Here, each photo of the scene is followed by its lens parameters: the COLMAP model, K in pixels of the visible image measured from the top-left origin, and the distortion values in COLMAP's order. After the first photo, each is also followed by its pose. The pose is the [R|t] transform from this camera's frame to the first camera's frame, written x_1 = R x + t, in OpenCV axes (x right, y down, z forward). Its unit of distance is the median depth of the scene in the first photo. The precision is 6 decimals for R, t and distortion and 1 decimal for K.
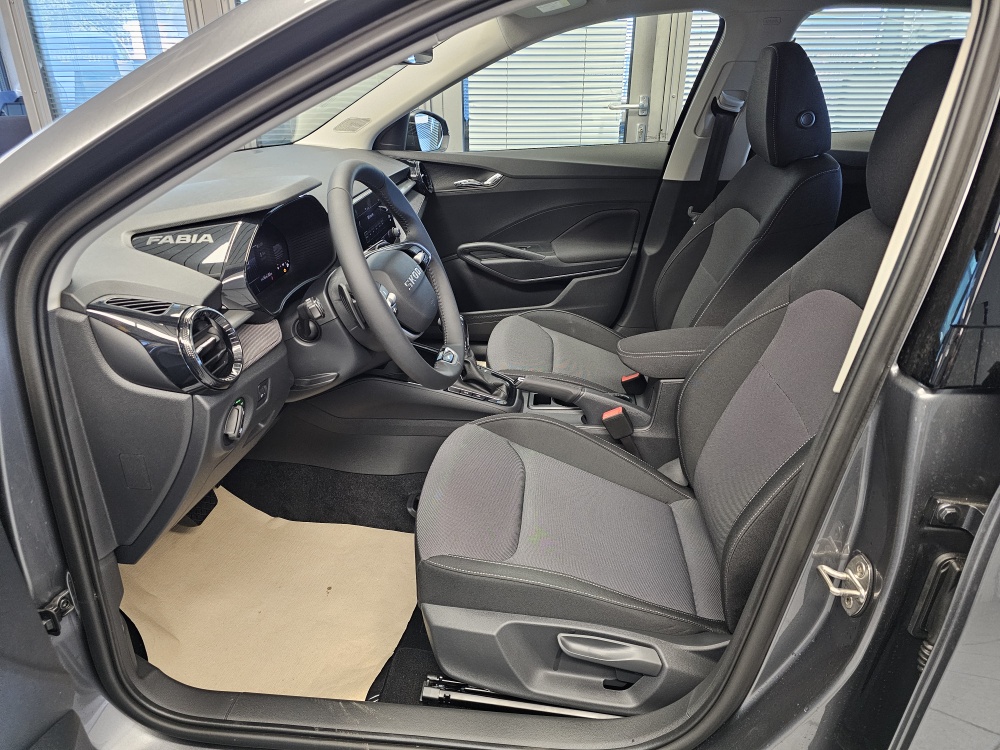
lens RADIAL K [[686.6, 0, 497.8], [0, 686.6, 370.4], [0, 0, 1]] dist [0.068959, -0.052629]
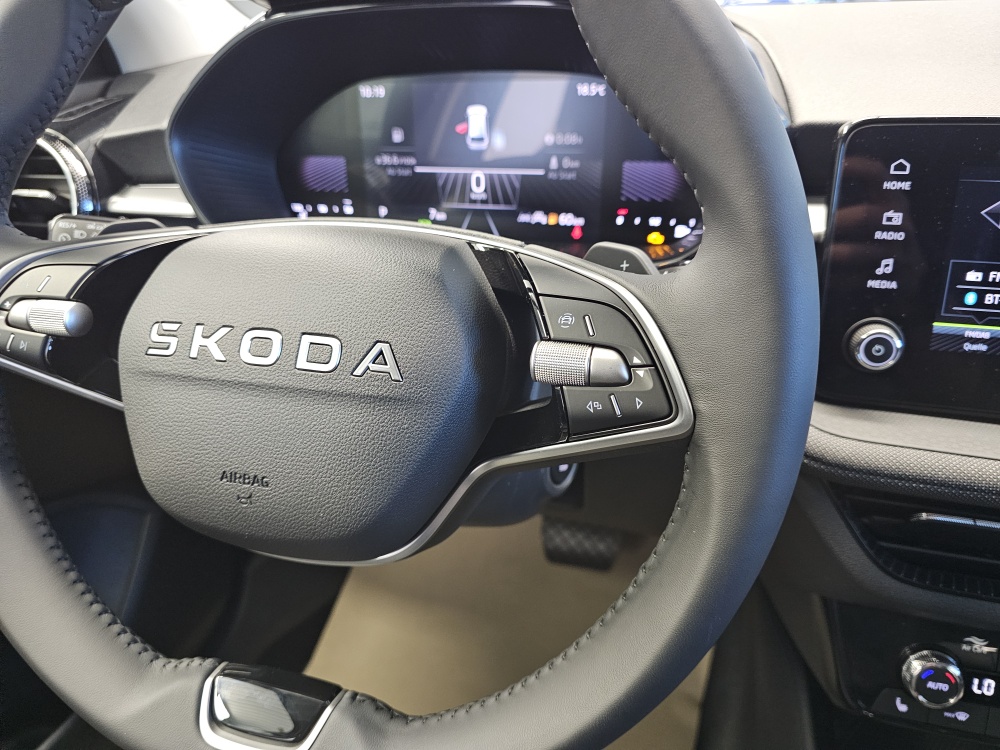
lens RADIAL K [[692.5, 0, 501.6], [0, 692.5, 364.7], [0, 0, 1]] dist [0.014669, -0.039043]
pose [[-0.183008, 0.465548, -0.865894, 0.053174], [-0.365236, 0.785536, 0.499536, -0.217471], [0.912749, 0.407675, 0.026276, 0.830676]]
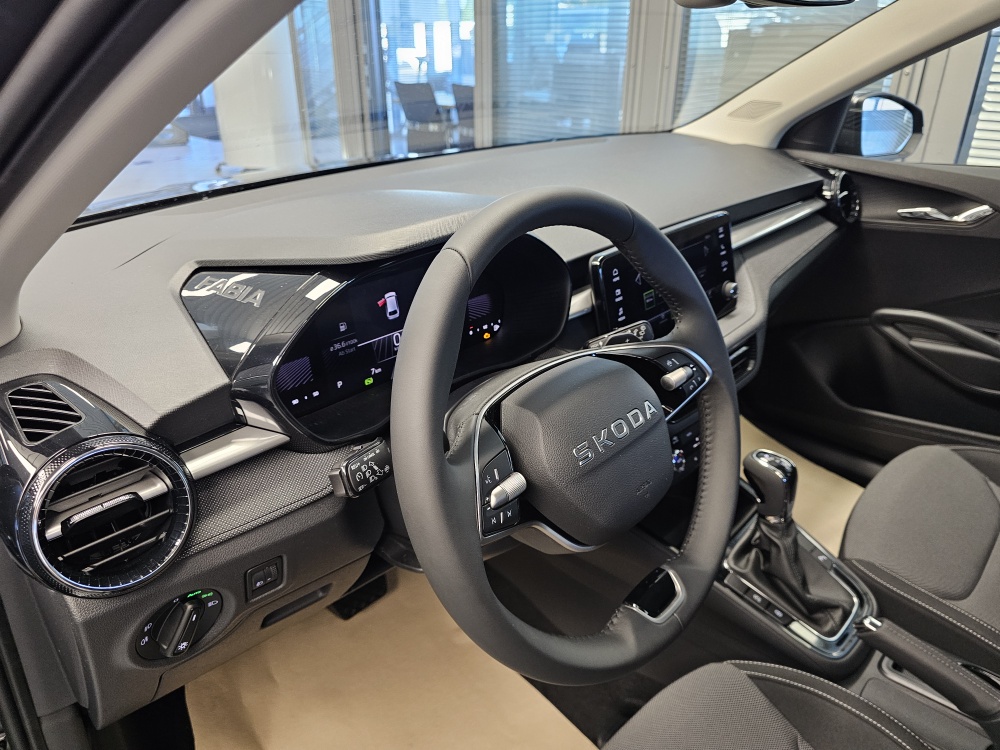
lens RADIAL K [[682.6, 0, 500.0], [0, 682.6, 375.0], [0, 0, 1]] dist [0.051286, -0.055477]
pose [[0.787711, 0.266223, -0.555550, 0.055357], [-0.246531, 0.962669, 0.111762, -0.161551], [0.564564, 0.048924, 0.823938, 0.429727]]
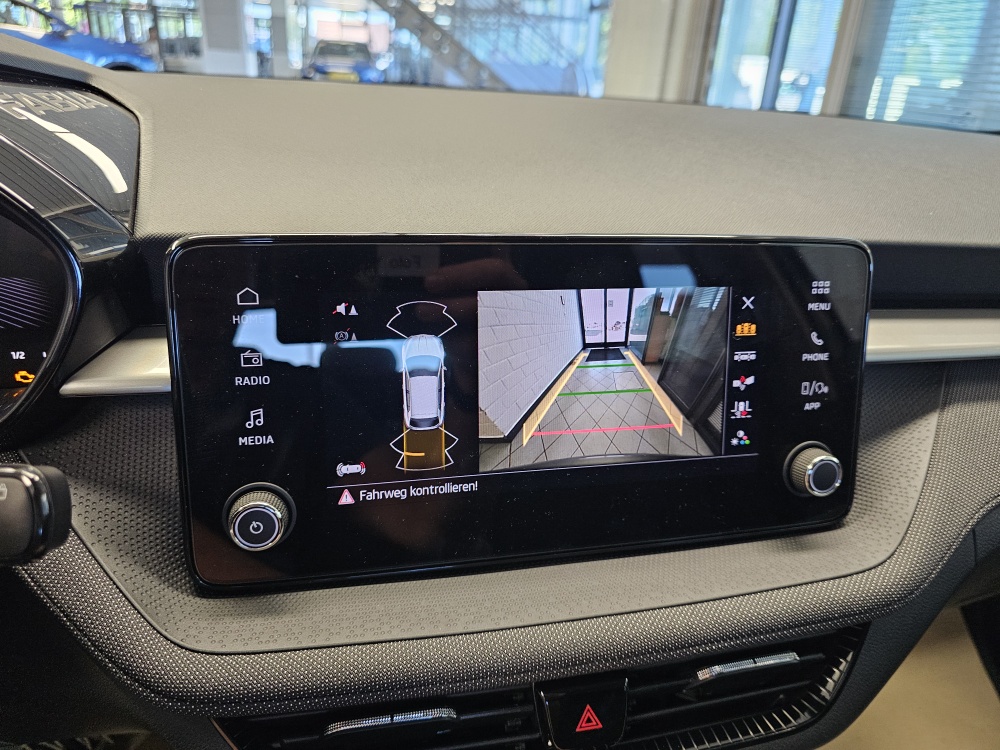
lens RADIAL K [[684.3, 0, 498.4], [0, 684.3, 372.1], [0, 0, 1]] dist [0.024325, -0.043278]
pose [[0.320269, 0.406908, -0.855485, -0.016318], [-0.445591, 0.861623, 0.243011, -0.258443], [0.835988, 0.303367, 0.457266, 0.908832]]
